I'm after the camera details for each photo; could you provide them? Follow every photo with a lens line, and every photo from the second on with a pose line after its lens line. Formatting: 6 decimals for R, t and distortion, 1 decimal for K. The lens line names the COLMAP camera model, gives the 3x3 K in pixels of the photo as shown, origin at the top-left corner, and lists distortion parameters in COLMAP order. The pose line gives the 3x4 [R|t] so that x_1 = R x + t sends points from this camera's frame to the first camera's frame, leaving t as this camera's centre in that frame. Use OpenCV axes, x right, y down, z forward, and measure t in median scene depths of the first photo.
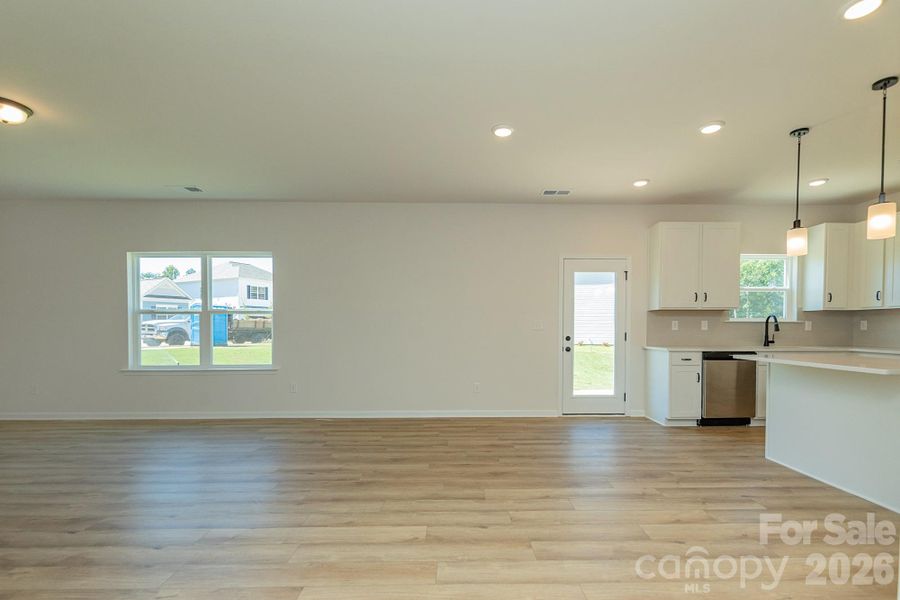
lens RADIAL K [[401.9, 0, 466.7], [0, 401.9, 337.7], [0, 0, 1]] dist [0.001184, -0.001225]
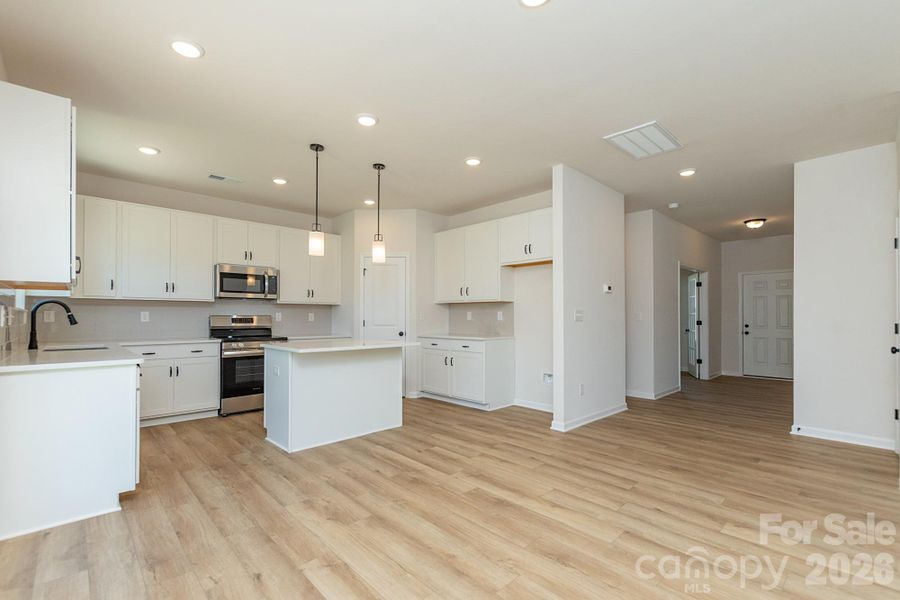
lens RADIAL K [[401.9, 0, 447.1], [0, 401.9, 312.8], [0, 0, 1]] dist [0.001184, -0.001225]
pose [[-0.674443, 0.007664, 0.738287, -0.166532], [0.019196, 0.999790, 0.007157, -0.028280], [-0.738077, 0.018999, -0.674449, 0.959677]]
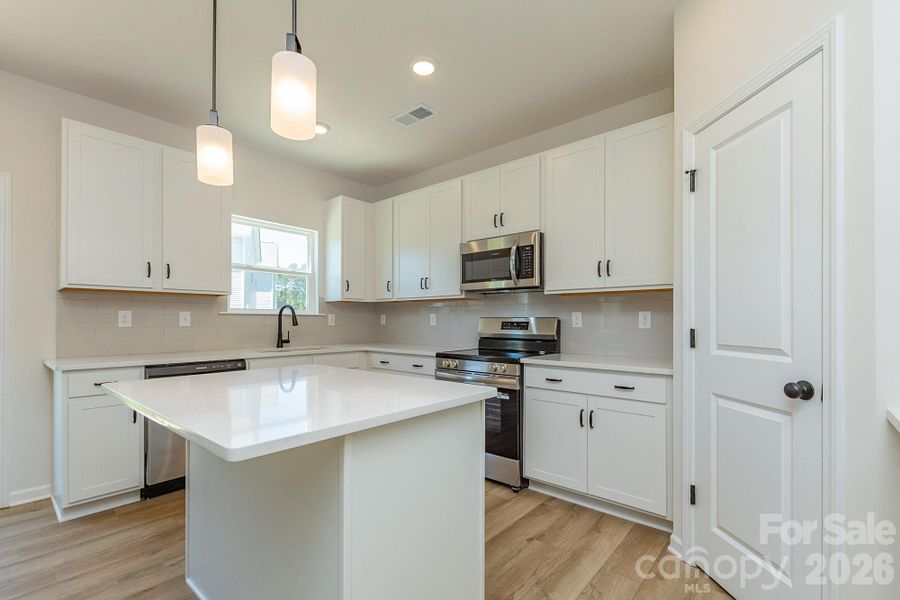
lens RADIAL K [[401.9, 0, 449.6], [0, 401.9, 318.2], [0, 0, 1]] dist [0.001184, -0.001225]
pose [[0.664605, 0.005007, 0.747178, 0.409930], [0.019337, 0.999527, -0.023898, -0.008859], [-0.746945, 0.030331, 0.664194, 0.284093]]
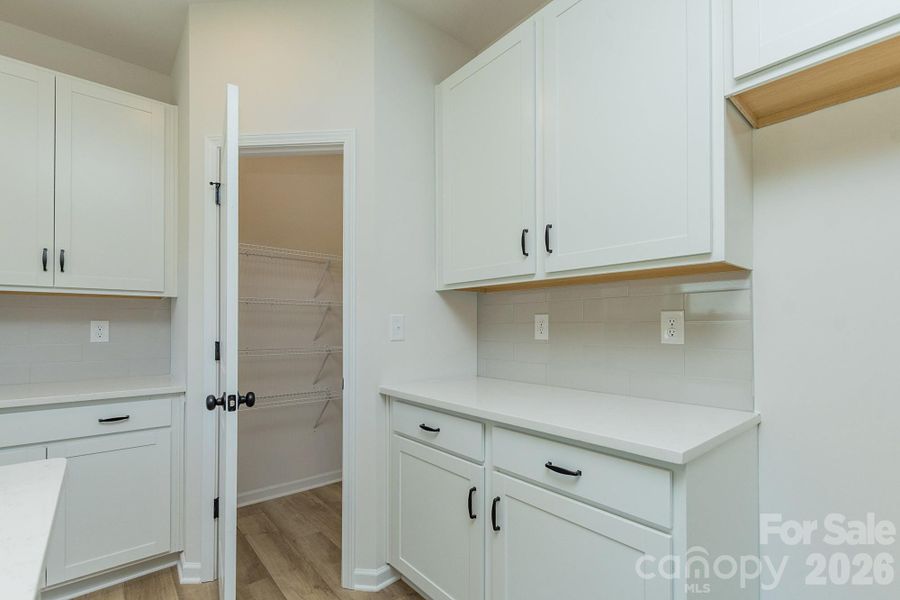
lens RADIAL K [[401.9, 0, 445.5], [0, 401.9, 321.7], [0, 0, 1]] dist [0.001184, -0.001225]
pose [[-0.633252, 0.008006, 0.773904, 0.416270], [0.024198, 0.999662, 0.009458, -0.020232], [-0.773568, 0.024716, -0.633232, 0.434783]]
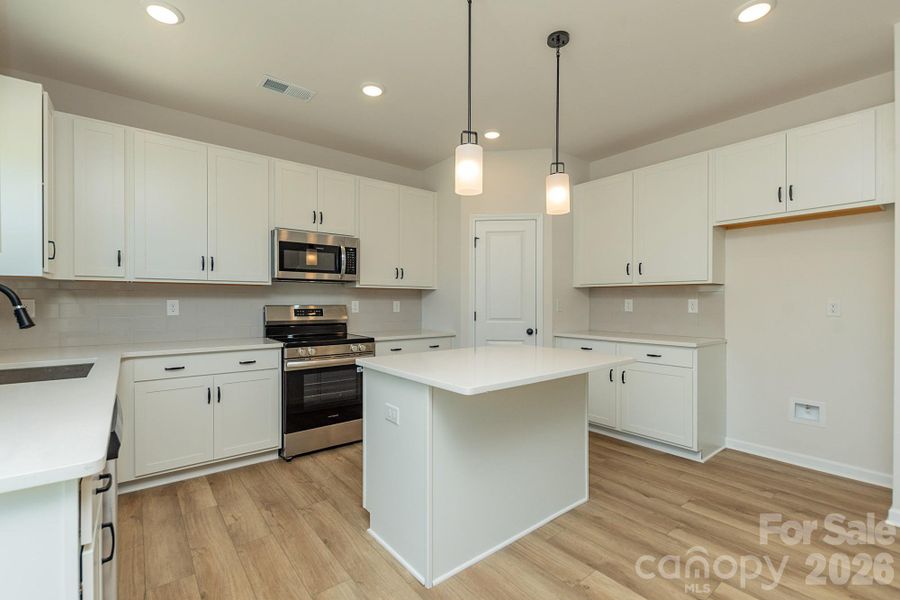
lens RADIAL K [[401.9, 0, 446.5], [0, 401.9, 301.9], [0, 0, 1]] dist [0.001184, -0.001225]
pose [[-0.606168, -0.001820, 0.795335, 0.241258], [0.019962, 0.999648, 0.017502, -0.037630], [-0.795086, 0.026485, -0.605918, 0.888586]]
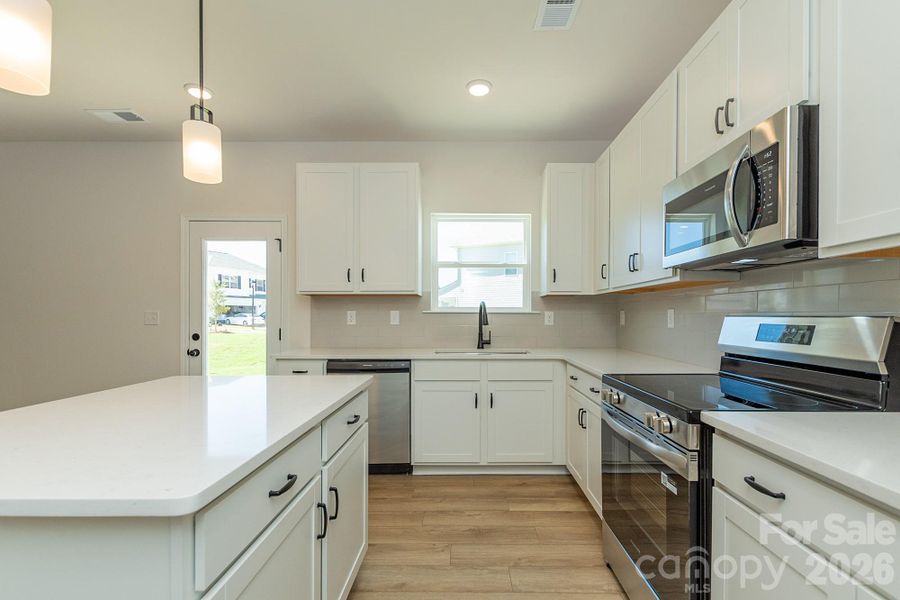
lens RADIAL K [[401.9, 0, 457.1], [0, 401.9, 316.6], [0, 0, 1]] dist [0.001184, -0.001225]
pose [[0.999844, 0.000038, -0.017661, 0.730694], [-0.000497, 0.999662, -0.025976, -0.015325], [0.017654, 0.025981, 0.999507, 0.331051]]
